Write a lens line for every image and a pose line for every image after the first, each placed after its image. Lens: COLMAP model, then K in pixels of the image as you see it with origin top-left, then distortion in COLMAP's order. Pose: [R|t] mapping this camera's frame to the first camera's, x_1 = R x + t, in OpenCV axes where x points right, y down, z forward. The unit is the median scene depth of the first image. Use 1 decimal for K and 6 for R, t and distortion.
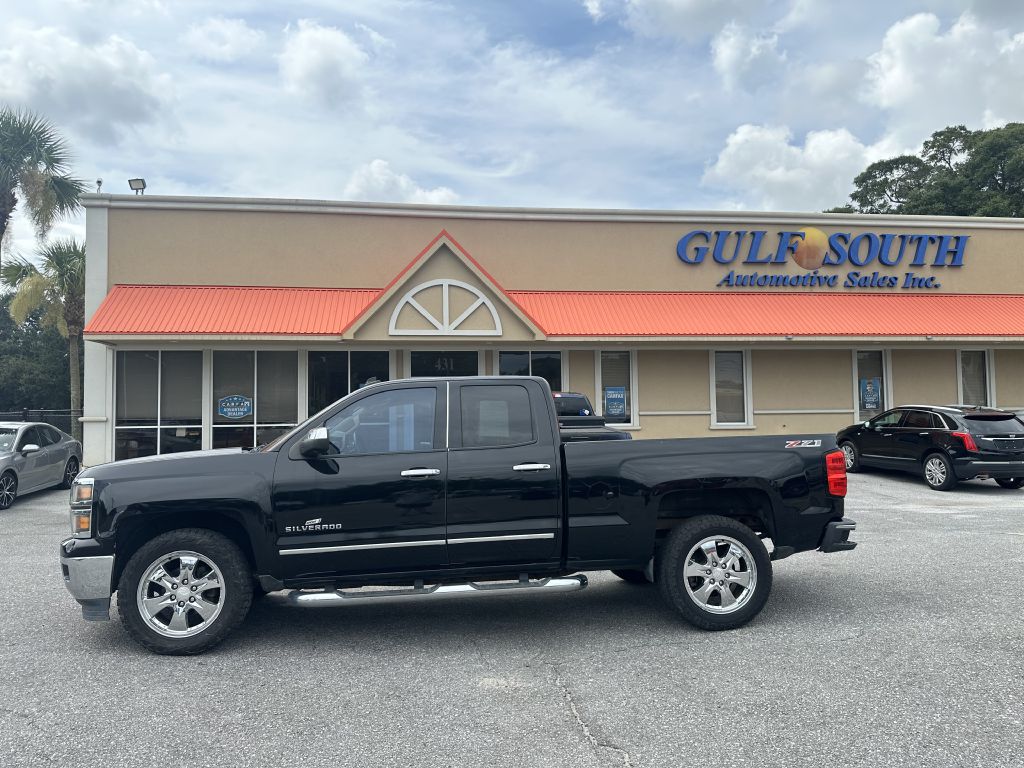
lens RADIAL K [[705.5, 0, 512.3], [0, 705.5, 385.5], [0, 0, 1]] dist [0.025984, -0.033030]
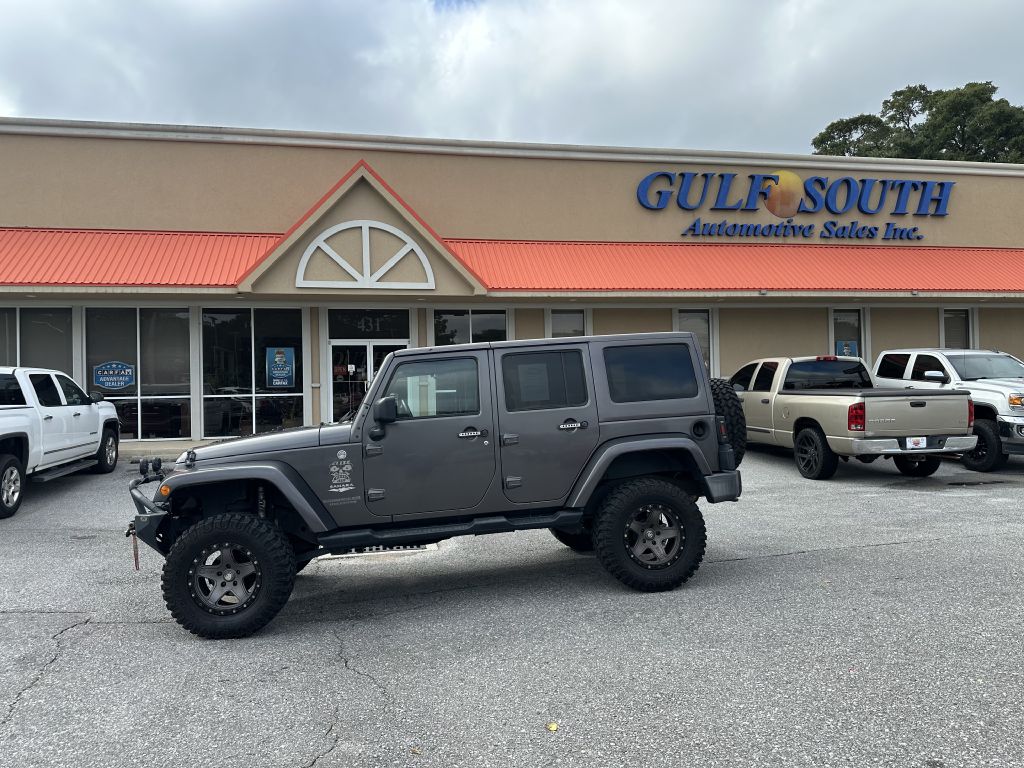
lens RADIAL K [[706.4, 0, 509.2], [0, 706.4, 385.3], [0, 0, 1]] dist [0.019825, -0.022091]
pose [[0.998102, -0.007424, 0.061136, 0.019612], [0.005078, 0.999248, 0.038442, 0.010918], [-0.061375, -0.038058, 0.997389, 0.125146]]
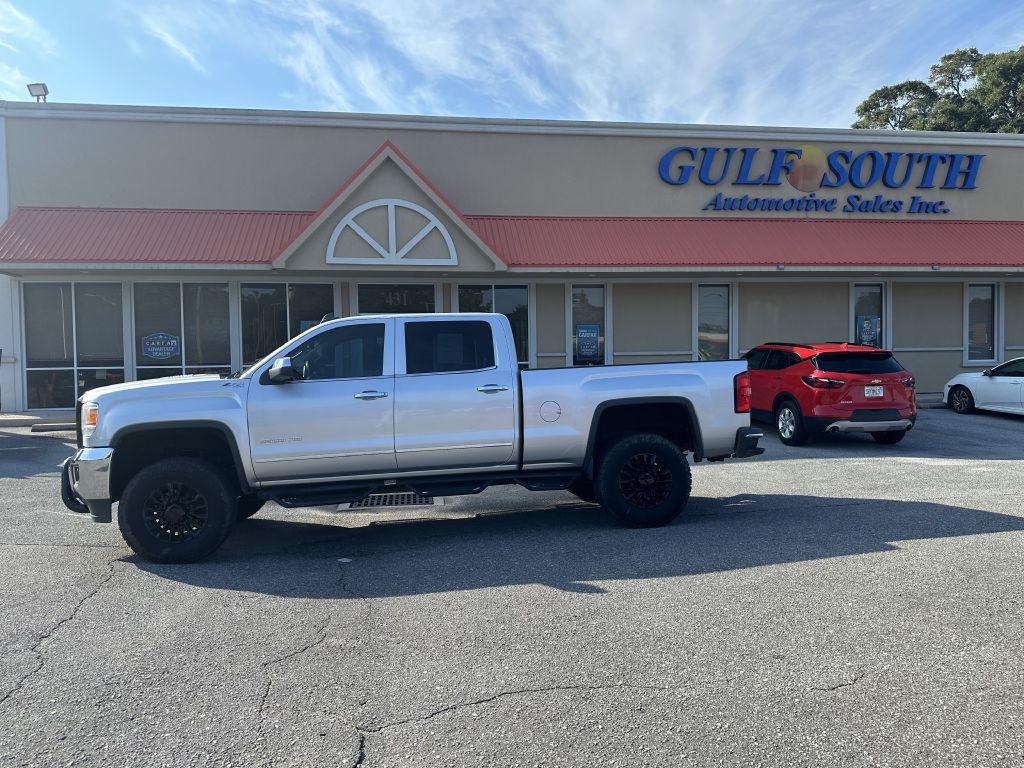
lens RADIAL K [[705.7, 0, 511.3], [0, 705.7, 387.4], [0, 0, 1]] dist [0.023773, -0.029797]
pose [[0.999971, -0.002156, 0.007315, 0.040541], [0.001559, 0.996749, 0.080560, 0.009846], [-0.007465, -0.080547, 0.996723, 0.090057]]
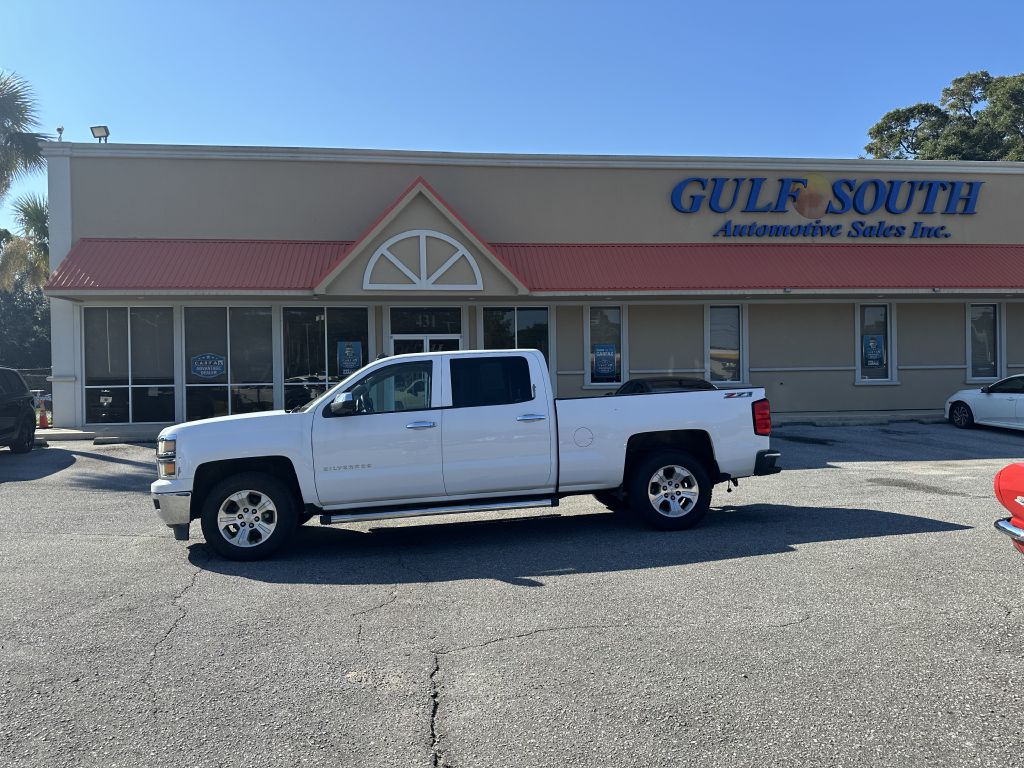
lens RADIAL K [[703.9, 0, 513.1], [0, 703.9, 385.3], [0, 0, 1]] dist [0.027419, -0.034375]
pose [[0.999857, -0.002937, -0.016673, 0.036341], [0.003829, 0.998548, 0.053735, 0.006338], [0.016491, -0.053791, 0.998416, 0.038547]]
